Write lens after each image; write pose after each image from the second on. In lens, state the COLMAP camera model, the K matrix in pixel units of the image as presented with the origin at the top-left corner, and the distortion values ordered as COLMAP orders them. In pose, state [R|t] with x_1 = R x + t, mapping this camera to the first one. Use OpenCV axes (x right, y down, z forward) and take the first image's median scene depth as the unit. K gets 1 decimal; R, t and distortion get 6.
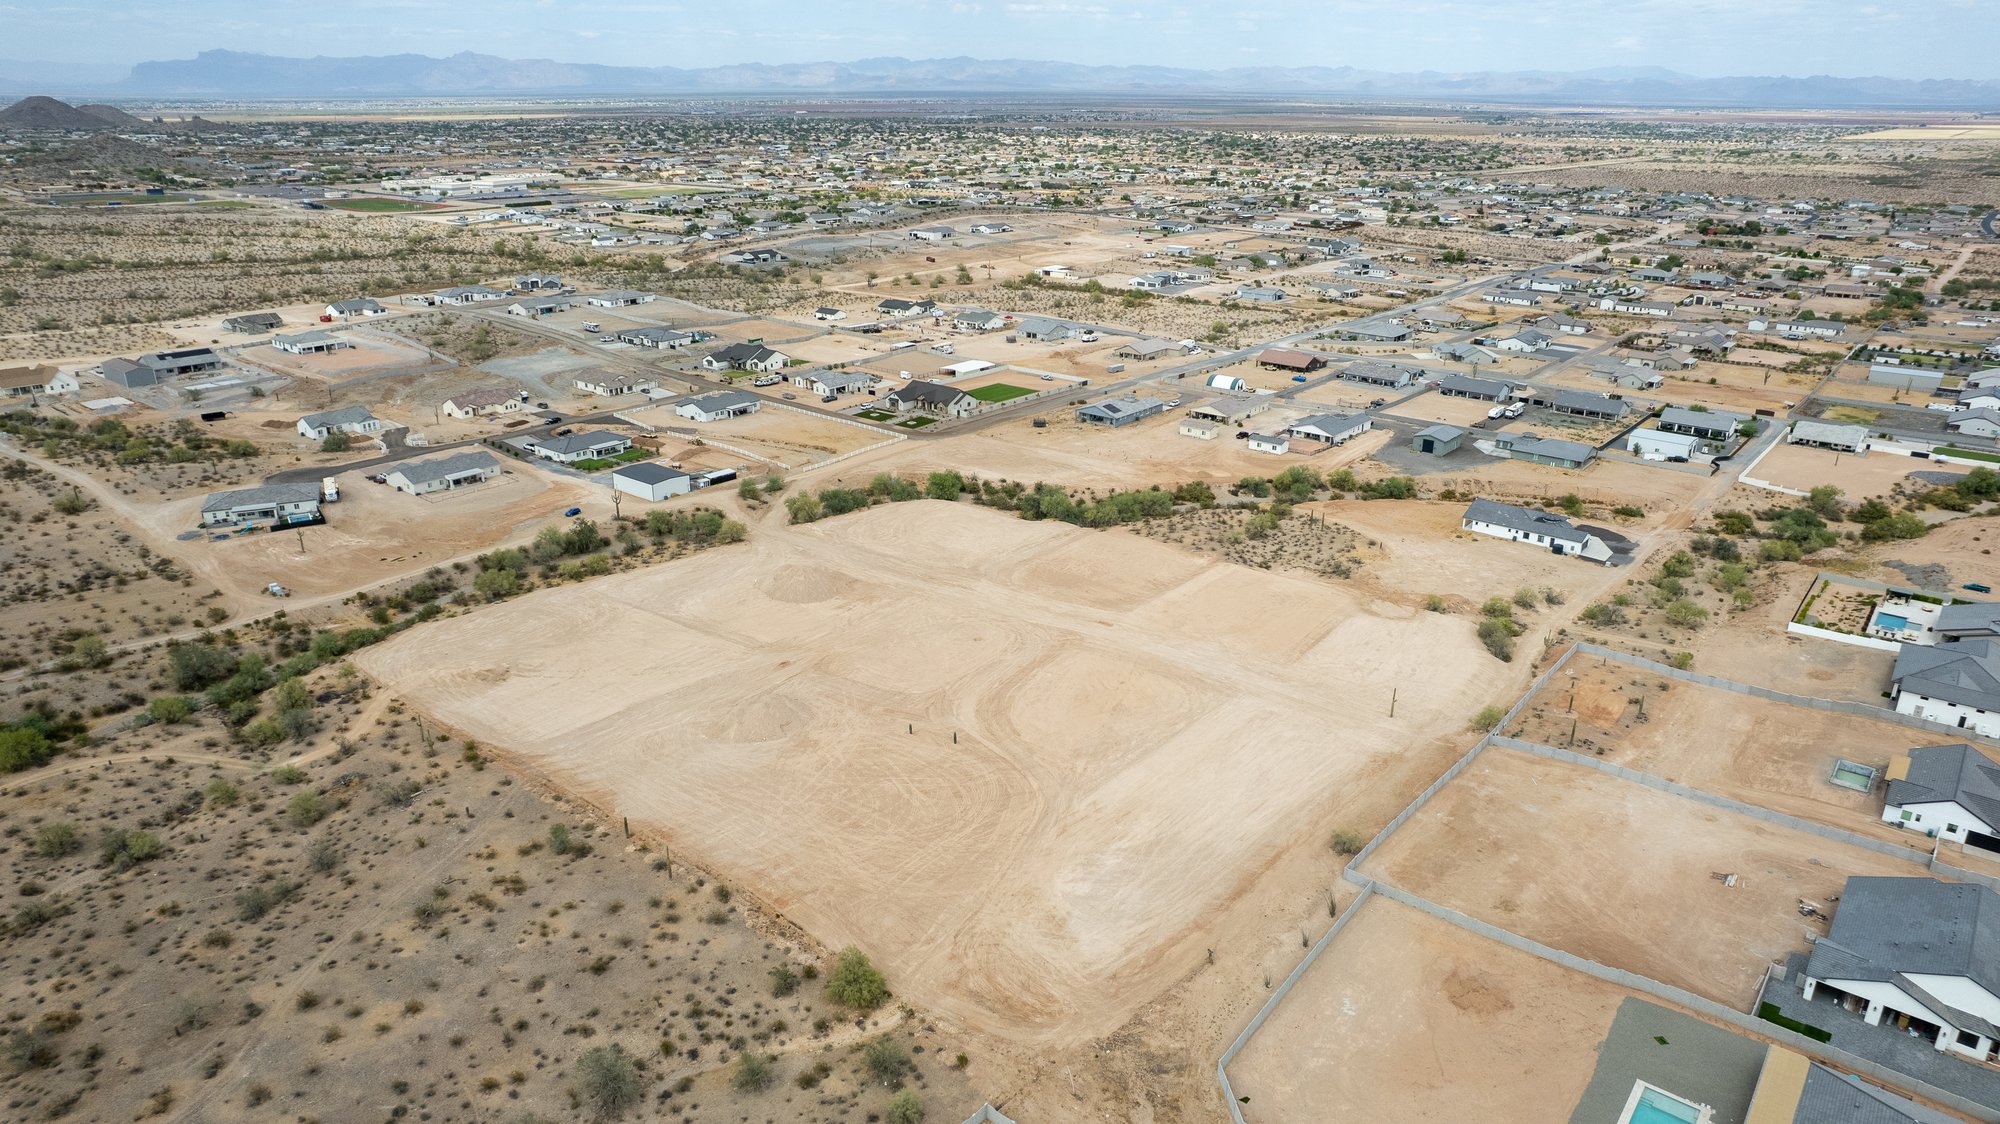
lens RADIAL K [[1276.7, 0, 996.1], [0, 1276.7, 557.0], [0, 0, 1]] dist [-0.075127, 0.066100]
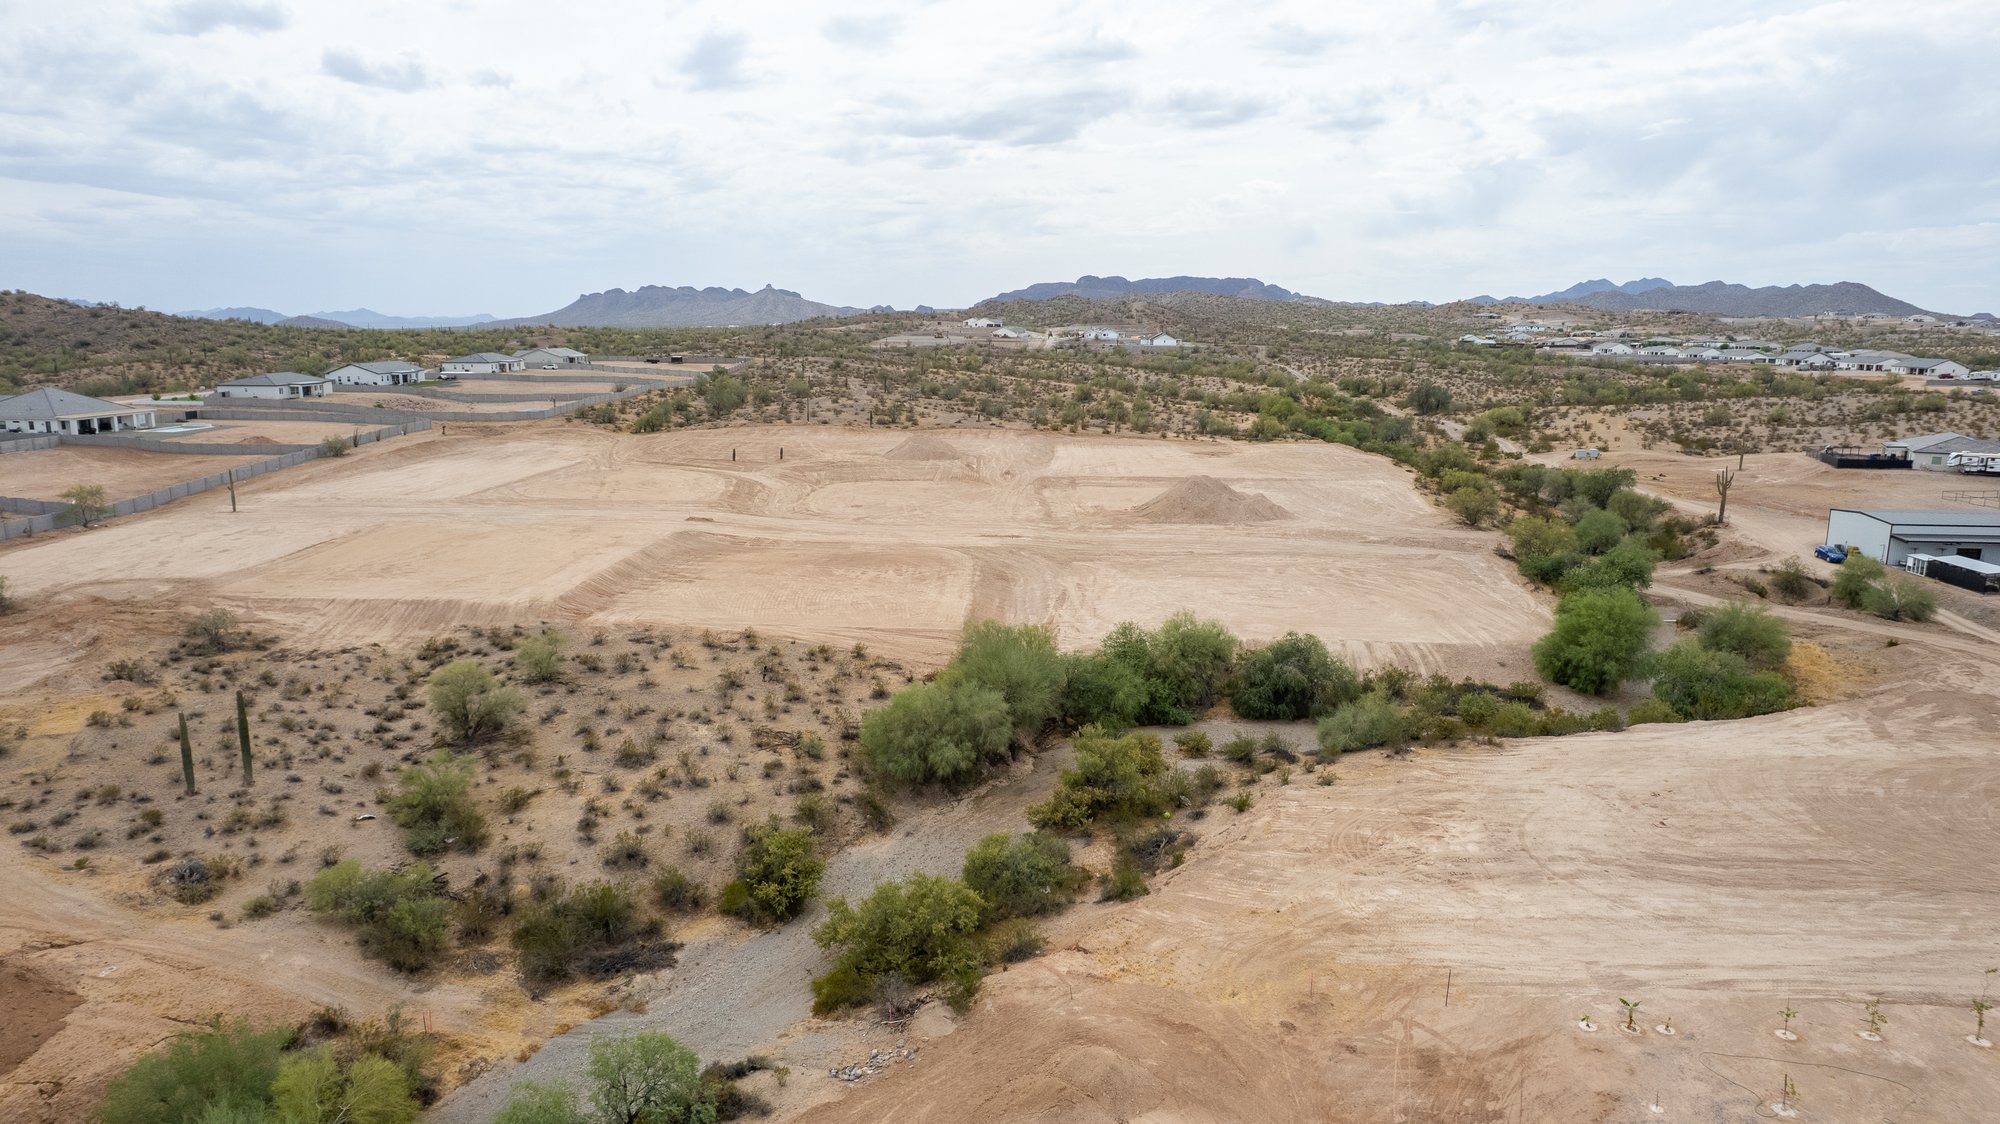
lens RADIAL K [[1278.6, 0, 1013.3], [0, 1278.6, 574.1], [0, 0, 1]] dist [-0.079055, 0.072070]
pose [[-0.795592, 0.105958, -0.596495, 0.272961], [-0.223656, 0.863669, 0.451724, -0.192344], [0.563038, 0.492798, -0.663430, 1.231274]]
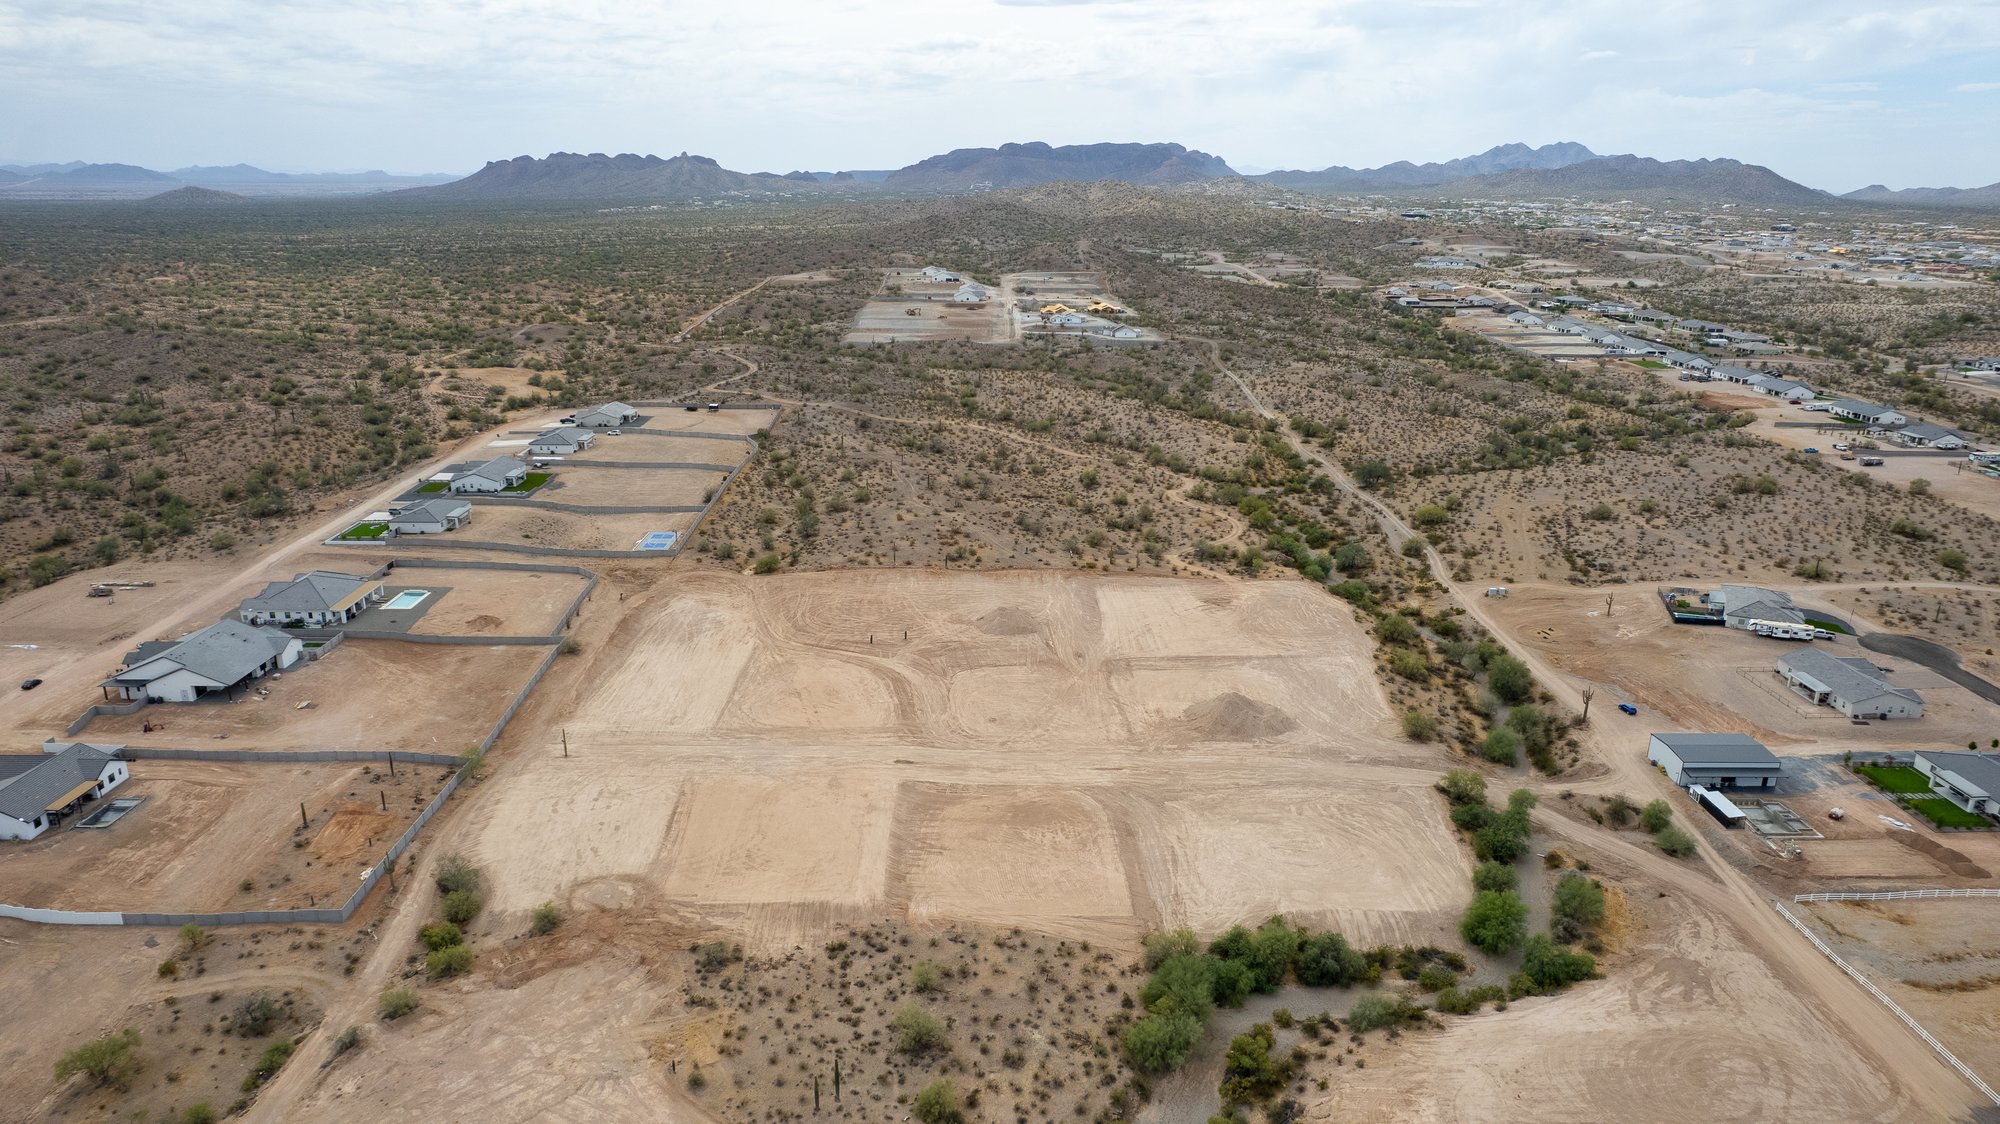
lens RADIAL K [[1278.6, 0, 1013.3], [0, 1278.6, 574.1], [0, 0, 1]] dist [-0.079055, 0.072070]
pose [[-0.755167, 0.183499, -0.629325, 0.464361], [-0.243932, 0.812420, 0.529595, -0.448614], [0.608457, 0.553445, -0.568752, 1.214905]]
